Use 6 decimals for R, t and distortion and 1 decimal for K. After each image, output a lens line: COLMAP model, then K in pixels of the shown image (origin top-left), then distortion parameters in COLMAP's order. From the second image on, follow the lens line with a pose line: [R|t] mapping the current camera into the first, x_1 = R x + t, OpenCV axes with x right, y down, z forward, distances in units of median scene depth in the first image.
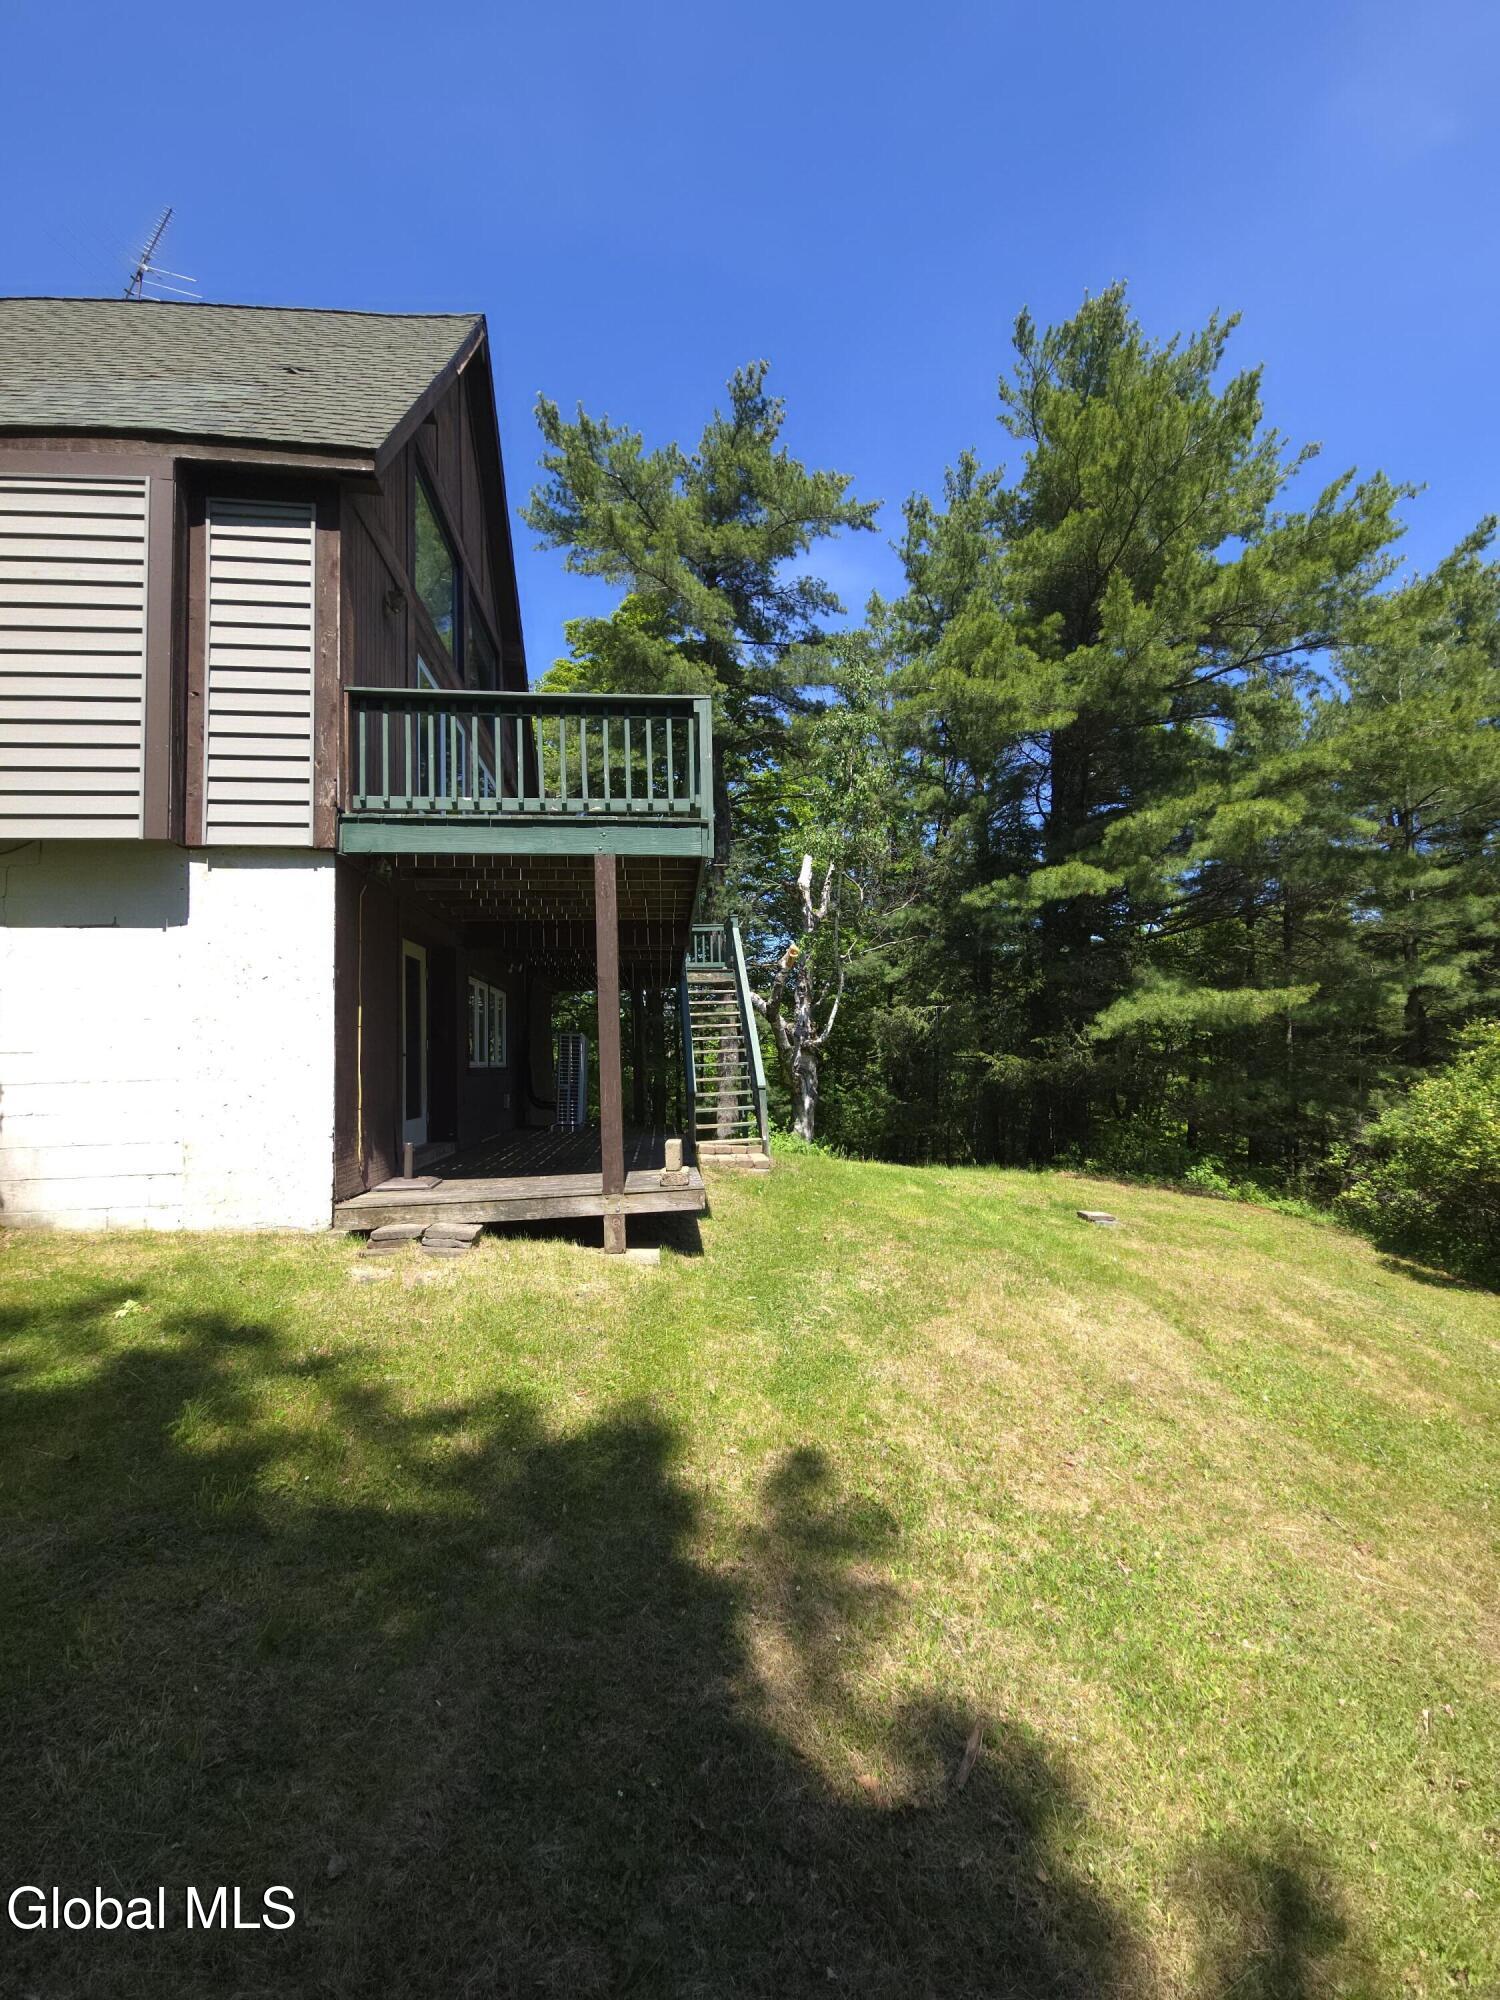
lens RADIAL K [[810.3, 0, 750.4], [0, 810.3, 1011.9], [0, 0, 1]] dist [-0.003434, -0.001335]
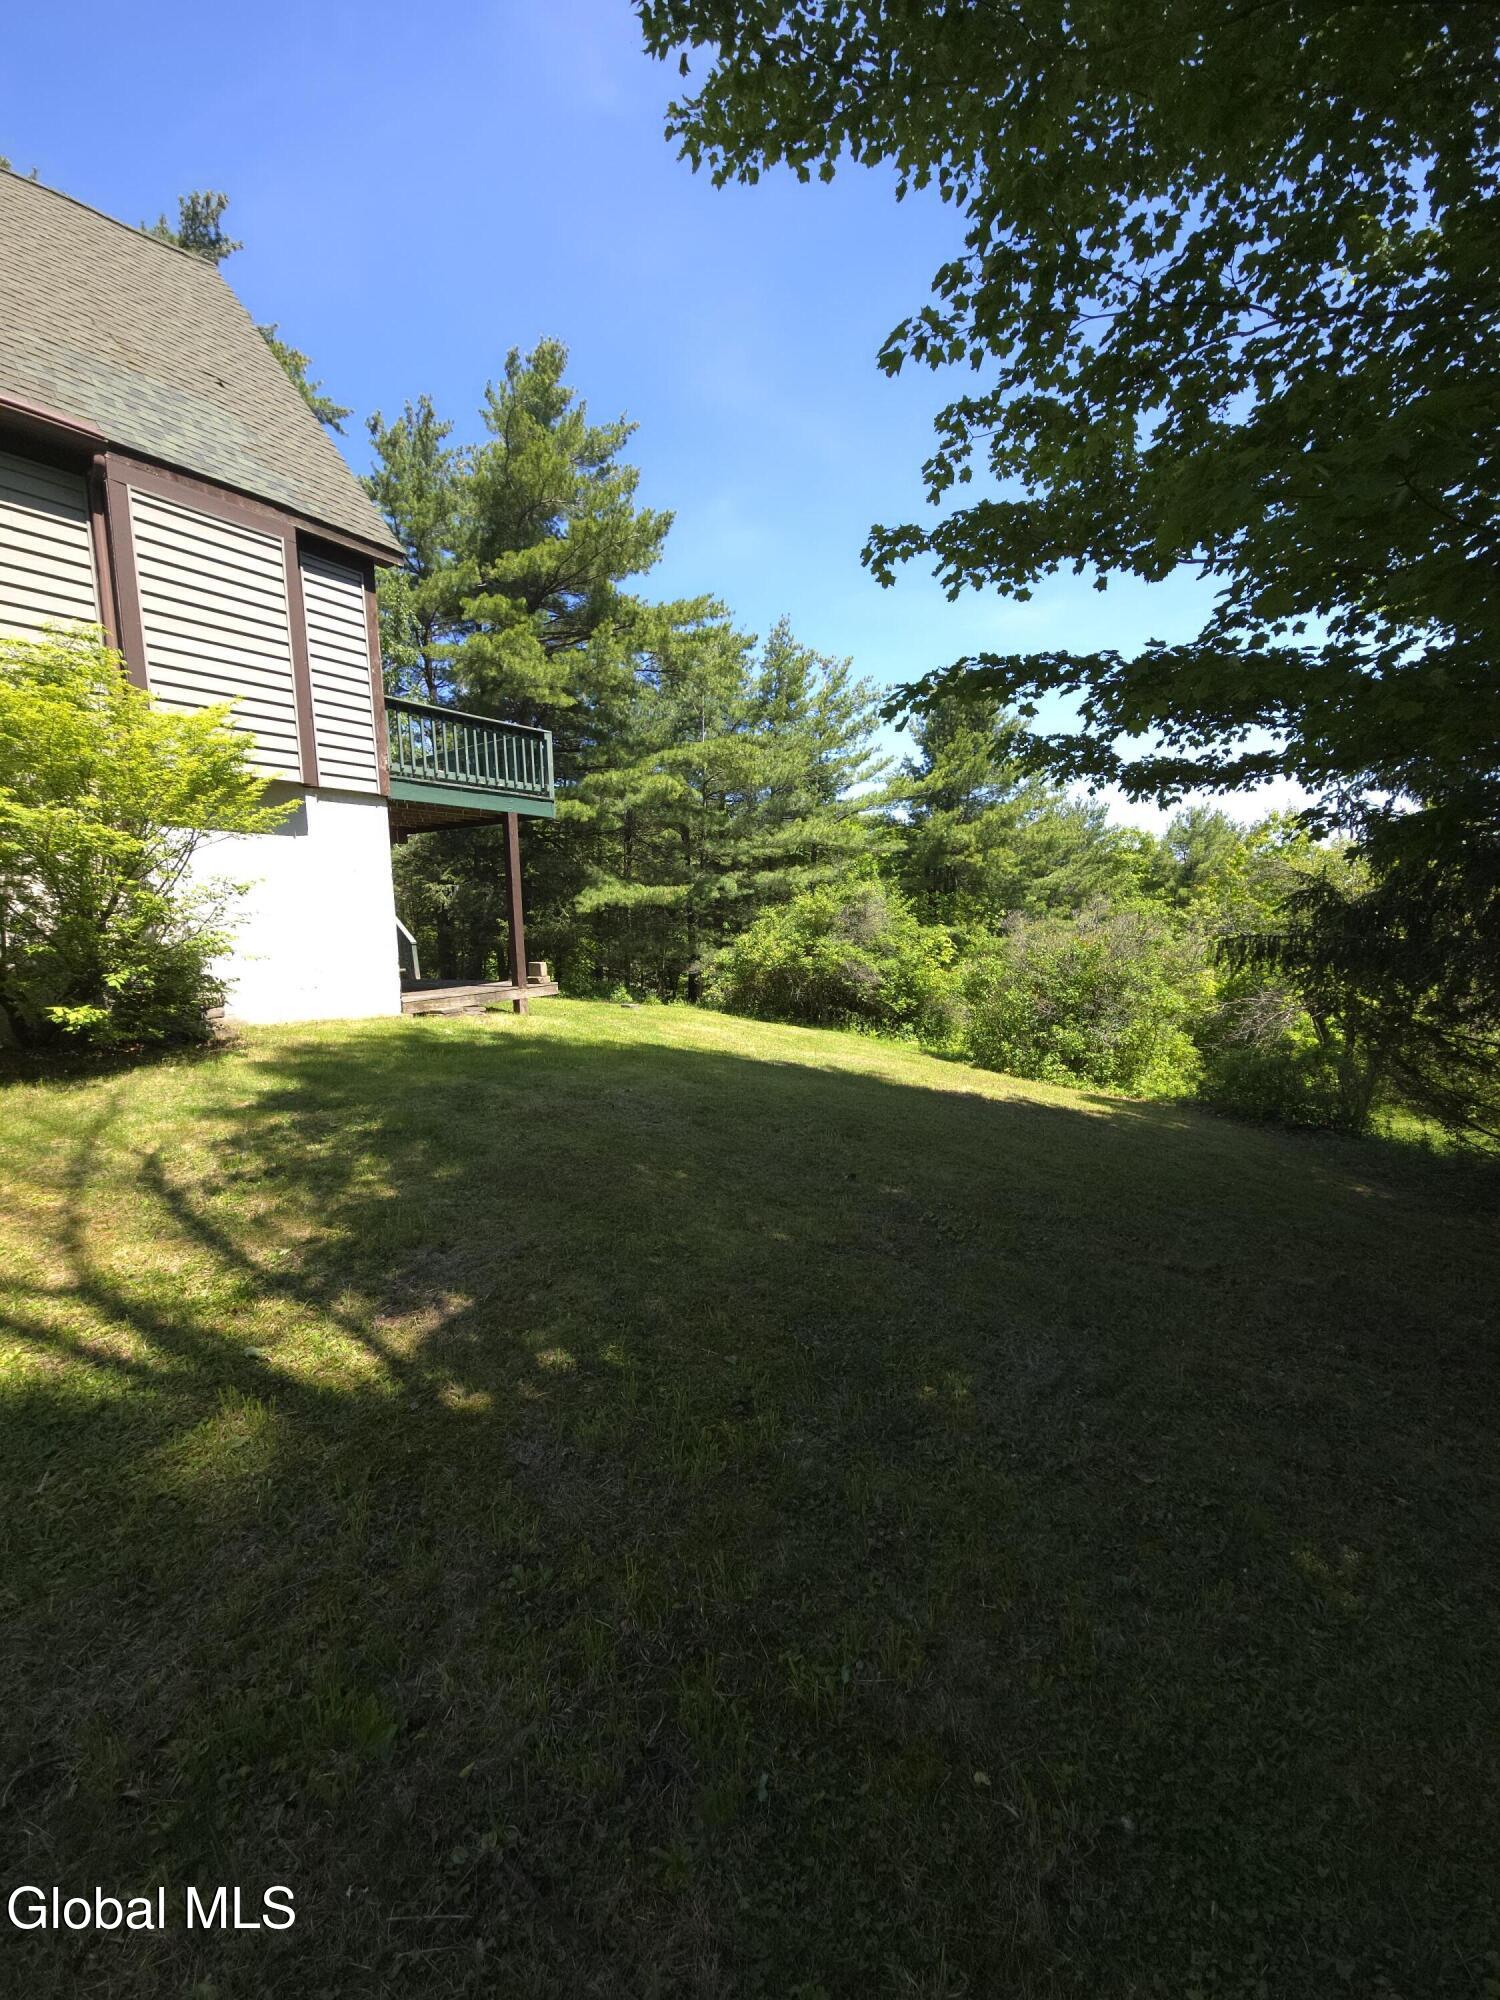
lens RADIAL K [[810.3, 0, 741.3], [0, 810.3, 1006.8], [0, 0, 1]] dist [-0.003434, -0.001335]
pose [[0.670042, -0.073297, 0.738696, -0.564695], [-0.037969, 0.990427, 0.132715, -0.006910], [-0.741352, -0.116972, 0.660844, -0.317356]]
